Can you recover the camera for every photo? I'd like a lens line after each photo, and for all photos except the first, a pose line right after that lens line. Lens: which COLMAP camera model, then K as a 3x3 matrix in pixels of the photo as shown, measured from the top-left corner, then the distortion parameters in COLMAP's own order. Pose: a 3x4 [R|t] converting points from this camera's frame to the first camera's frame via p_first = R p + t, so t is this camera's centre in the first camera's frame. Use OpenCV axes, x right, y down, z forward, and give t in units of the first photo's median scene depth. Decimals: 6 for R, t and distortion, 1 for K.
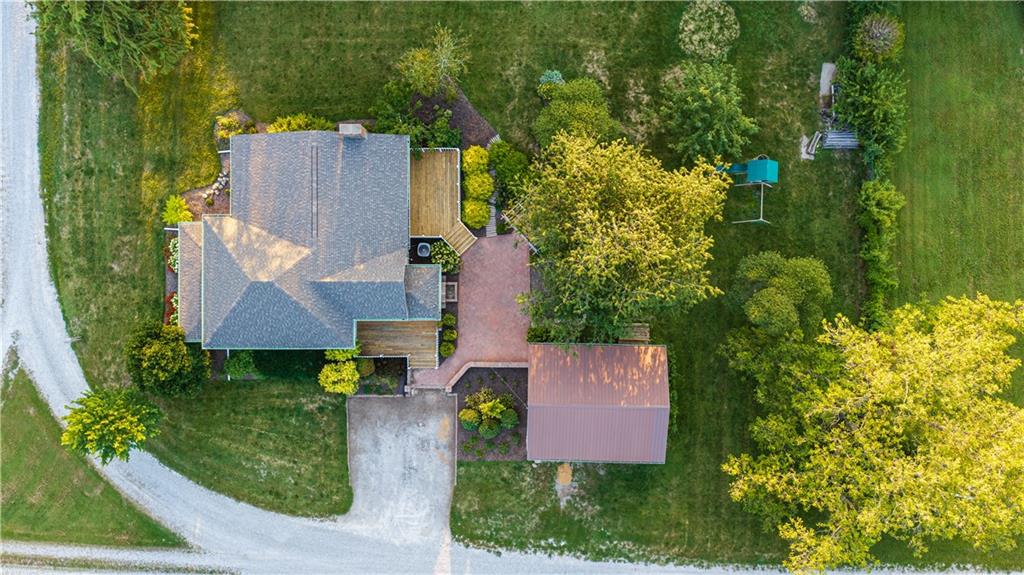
lens RADIAL K [[846.4, 0, 513.4], [0, 846.4, 286.9], [0, 0, 1]] dist [0.017083, -0.033388]
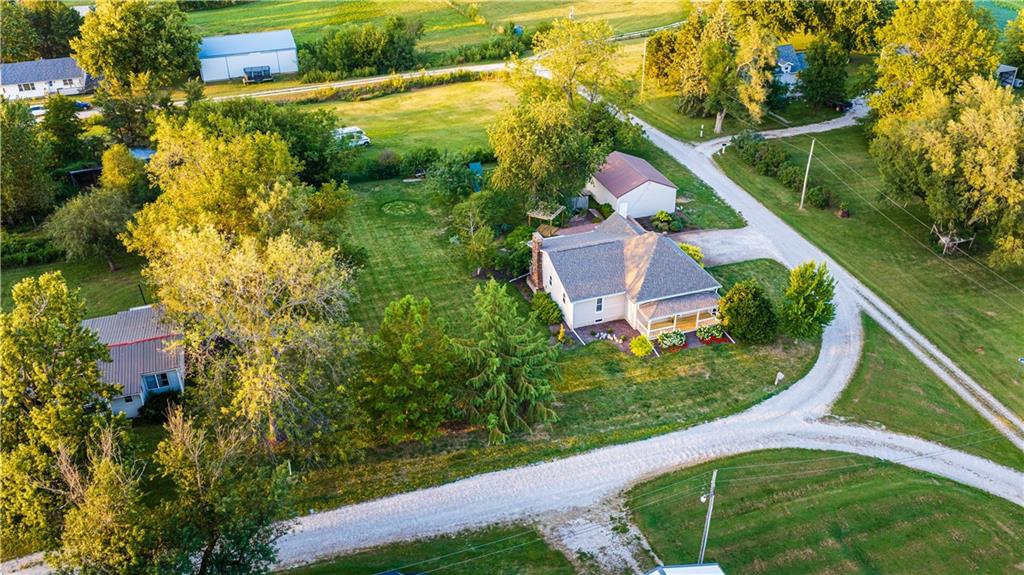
lens RADIAL K [[846.4, 0, 513.7], [0, 846.4, 288.2], [0, 0, 1]] dist [0.017083, -0.033388]
pose [[-0.330525, -0.480118, 0.812552, -1.300100], [0.943793, -0.170893, 0.282933, -0.604123], [0.003019, 0.860396, 0.509616, 0.282442]]
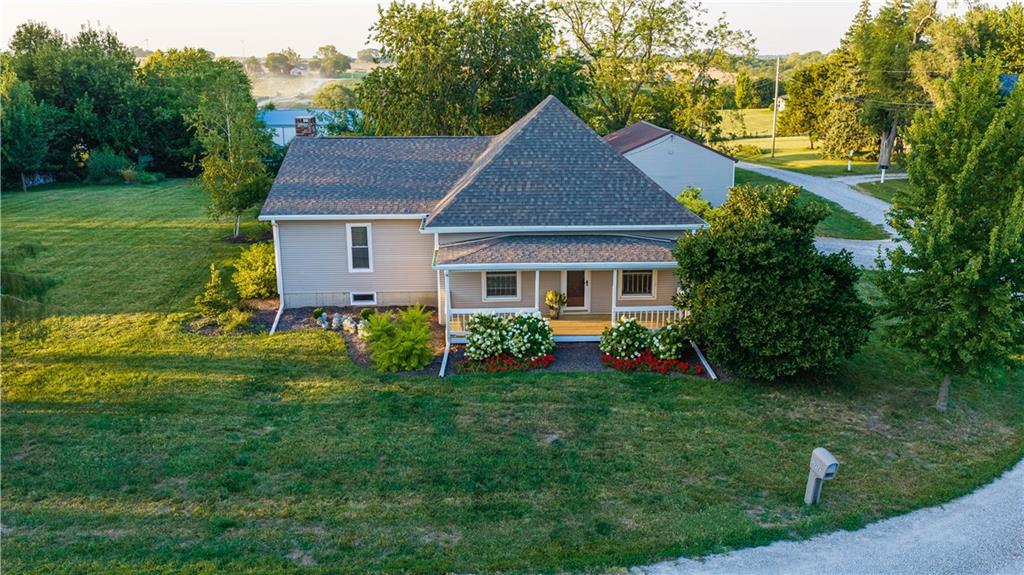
lens RADIAL K [[846.4, 0, 515.4], [0, 846.4, 284.1], [0, 0, 1]] dist [0.017083, -0.033388]
pose [[-0.041723, -0.252638, 0.966661, -0.773542], [0.999128, -0.011883, 0.040019, -0.051044], [0.001376, 0.967488, 0.252913, 0.863284]]
